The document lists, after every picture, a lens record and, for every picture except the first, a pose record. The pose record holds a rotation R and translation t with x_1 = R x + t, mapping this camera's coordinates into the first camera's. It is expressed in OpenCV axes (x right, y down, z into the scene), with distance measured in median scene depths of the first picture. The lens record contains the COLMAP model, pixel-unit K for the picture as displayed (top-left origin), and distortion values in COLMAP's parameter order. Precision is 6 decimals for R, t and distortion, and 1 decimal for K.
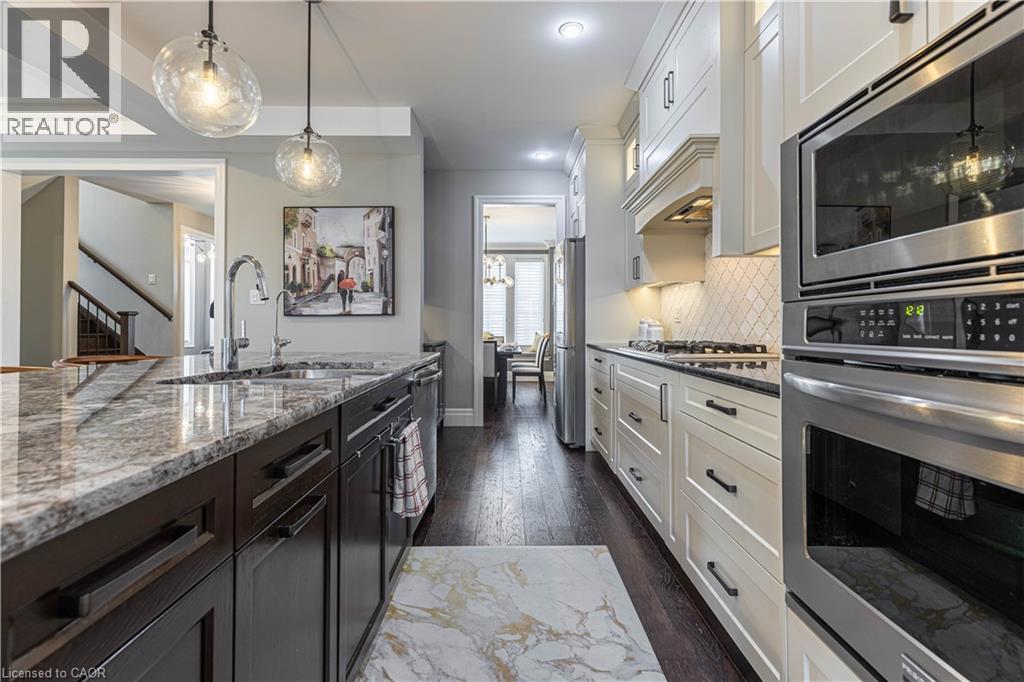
lens RADIAL K [[462.1, 0, 511.9], [0, 462.1, 328.3], [0, 0, 1]] dist [0.000662, 0.000097]
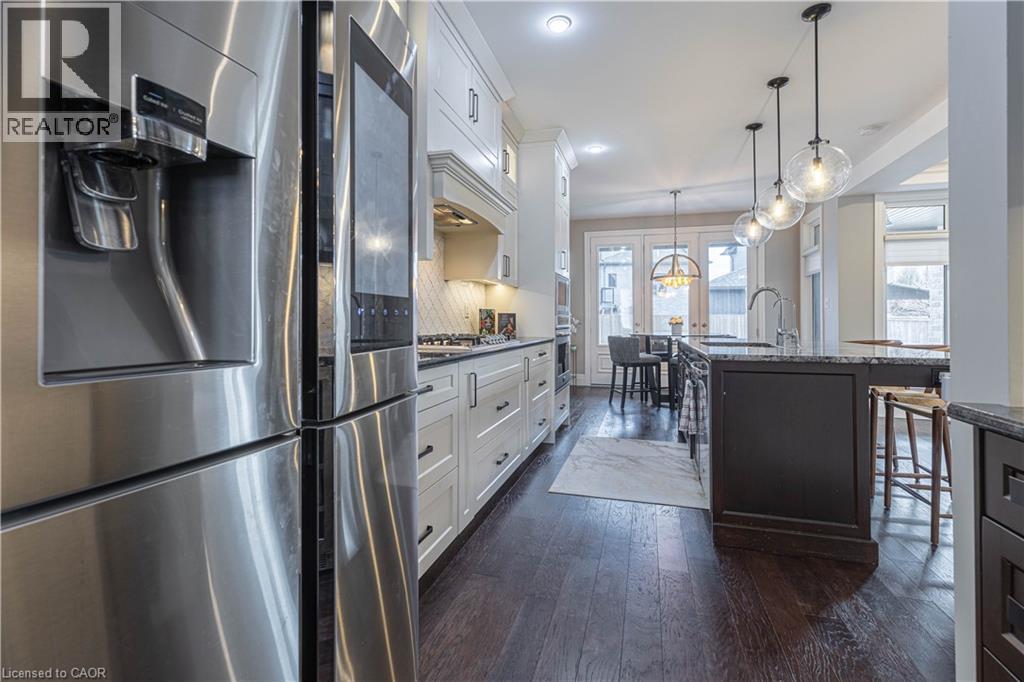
lens RADIAL K [[462.1, 0, 511.9], [0, 462.1, 328.3], [0, 0, 1]] dist [0.000662, 0.000097]
pose [[-0.958478, 0.003004, 0.285149, -0.068368], [0.003300, 0.999994, 0.000558, 0.014838], [-0.285146, 0.001476, -0.958483, 2.280485]]
